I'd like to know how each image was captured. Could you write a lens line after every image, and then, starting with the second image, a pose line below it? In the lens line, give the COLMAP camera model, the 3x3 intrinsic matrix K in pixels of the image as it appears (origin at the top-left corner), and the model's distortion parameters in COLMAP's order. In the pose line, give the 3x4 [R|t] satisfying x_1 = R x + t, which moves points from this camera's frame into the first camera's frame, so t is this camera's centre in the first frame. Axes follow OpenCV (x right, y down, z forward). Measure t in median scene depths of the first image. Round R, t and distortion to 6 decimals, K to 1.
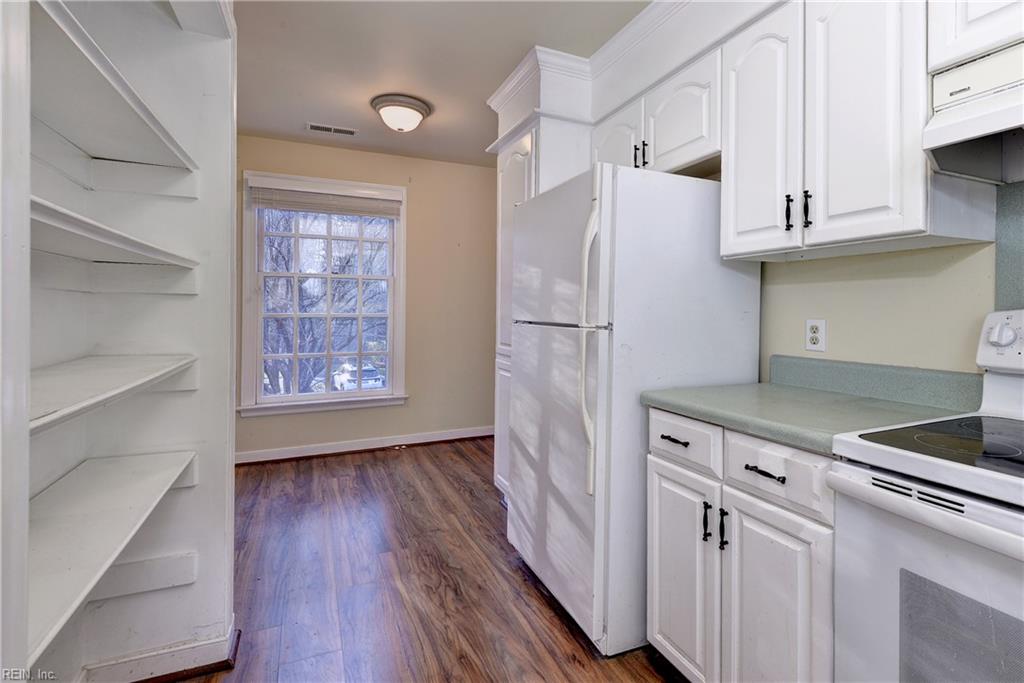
lens RADIAL K [[475.9, 0, 520.0], [0, 475.9, 310.6], [0, 0, 1]] dist [0.016080, -0.004597]
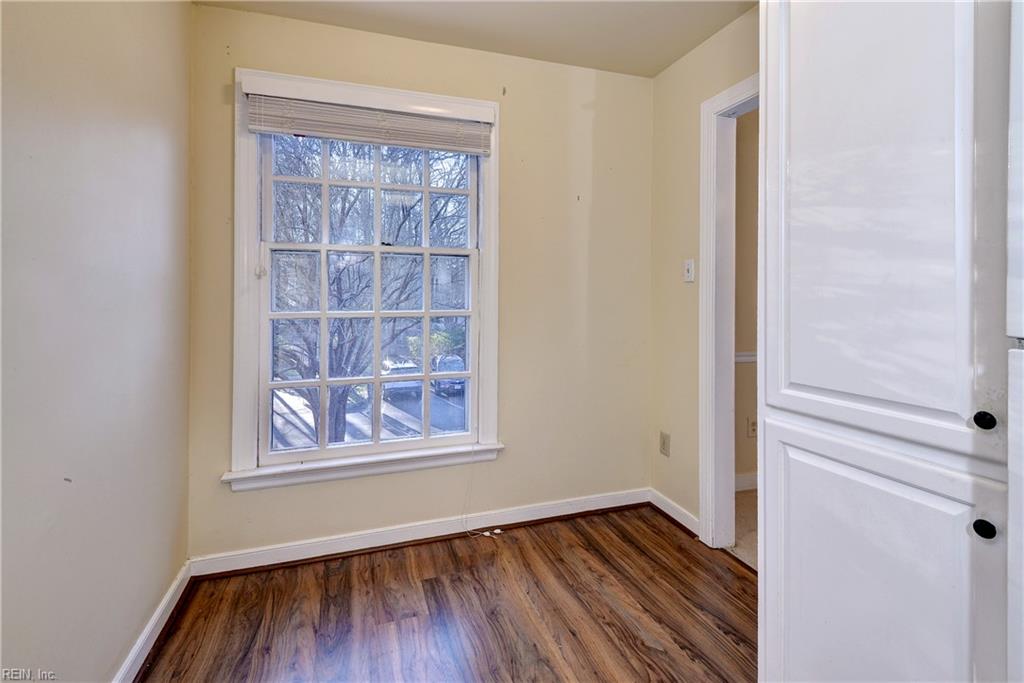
lens RADIAL K [[475.9, 0, 512.8], [0, 475.9, 299.7], [0, 0, 1]] dist [0.016080, -0.004597]
pose [[0.996189, -0.008090, -0.086840, -0.176714], [0.007328, 0.999932, -0.009091, -0.001572], [0.086907, 0.008420, 0.996181, 0.413616]]
